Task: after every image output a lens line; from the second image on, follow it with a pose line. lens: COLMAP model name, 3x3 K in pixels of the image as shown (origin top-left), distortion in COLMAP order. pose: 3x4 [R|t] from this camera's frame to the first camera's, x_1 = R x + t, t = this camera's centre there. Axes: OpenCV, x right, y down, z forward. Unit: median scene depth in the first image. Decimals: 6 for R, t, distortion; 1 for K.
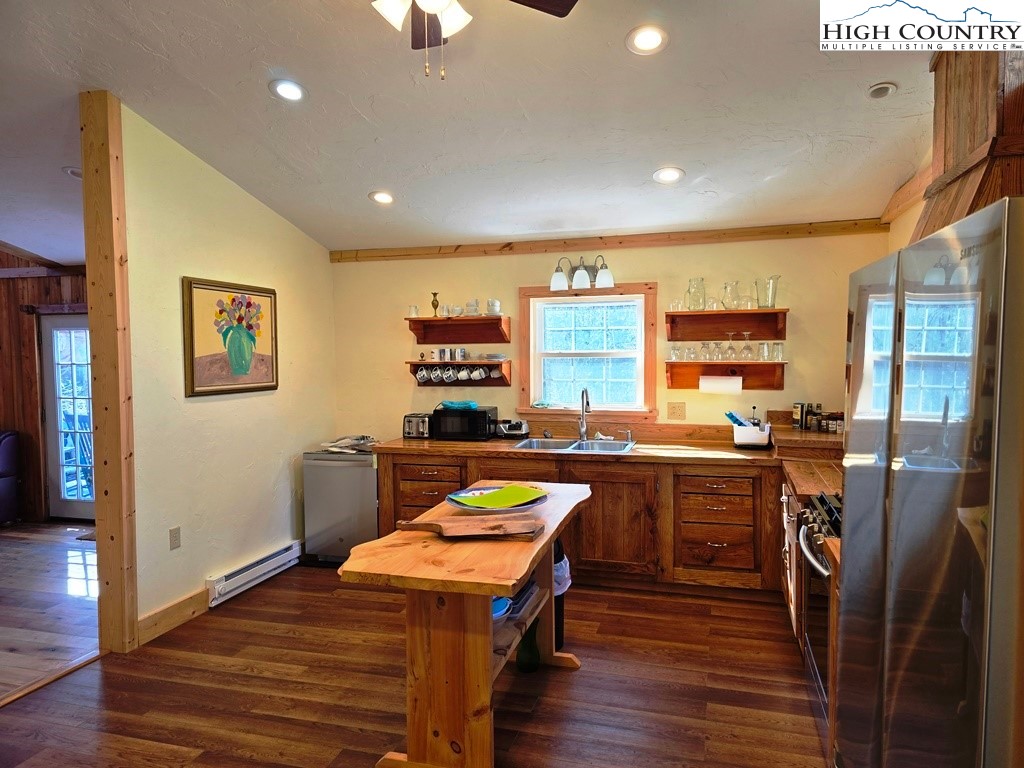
lens RADIAL K [[678.4, 0, 512.7], [0, 678.4, 386.6], [0, 0, 1]] dist [0.043077, -0.033745]
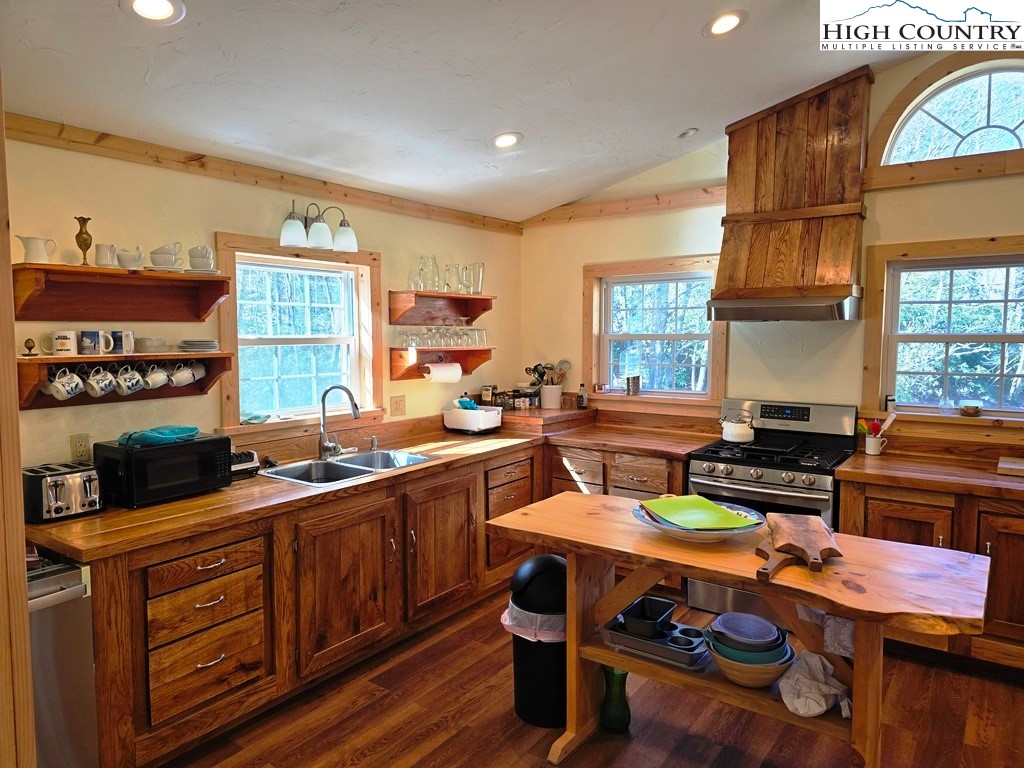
lens RADIAL K [[678.4, 0, 518.6], [0, 678.4, 378.8], [0, 0, 1]] dist [0.043077, -0.033745]
pose [[0.324347, -0.056972, 0.944221, -0.505978], [0.054247, 0.997662, 0.041562, -0.024907], [-0.944381, 0.037740, 0.326679, 0.555916]]
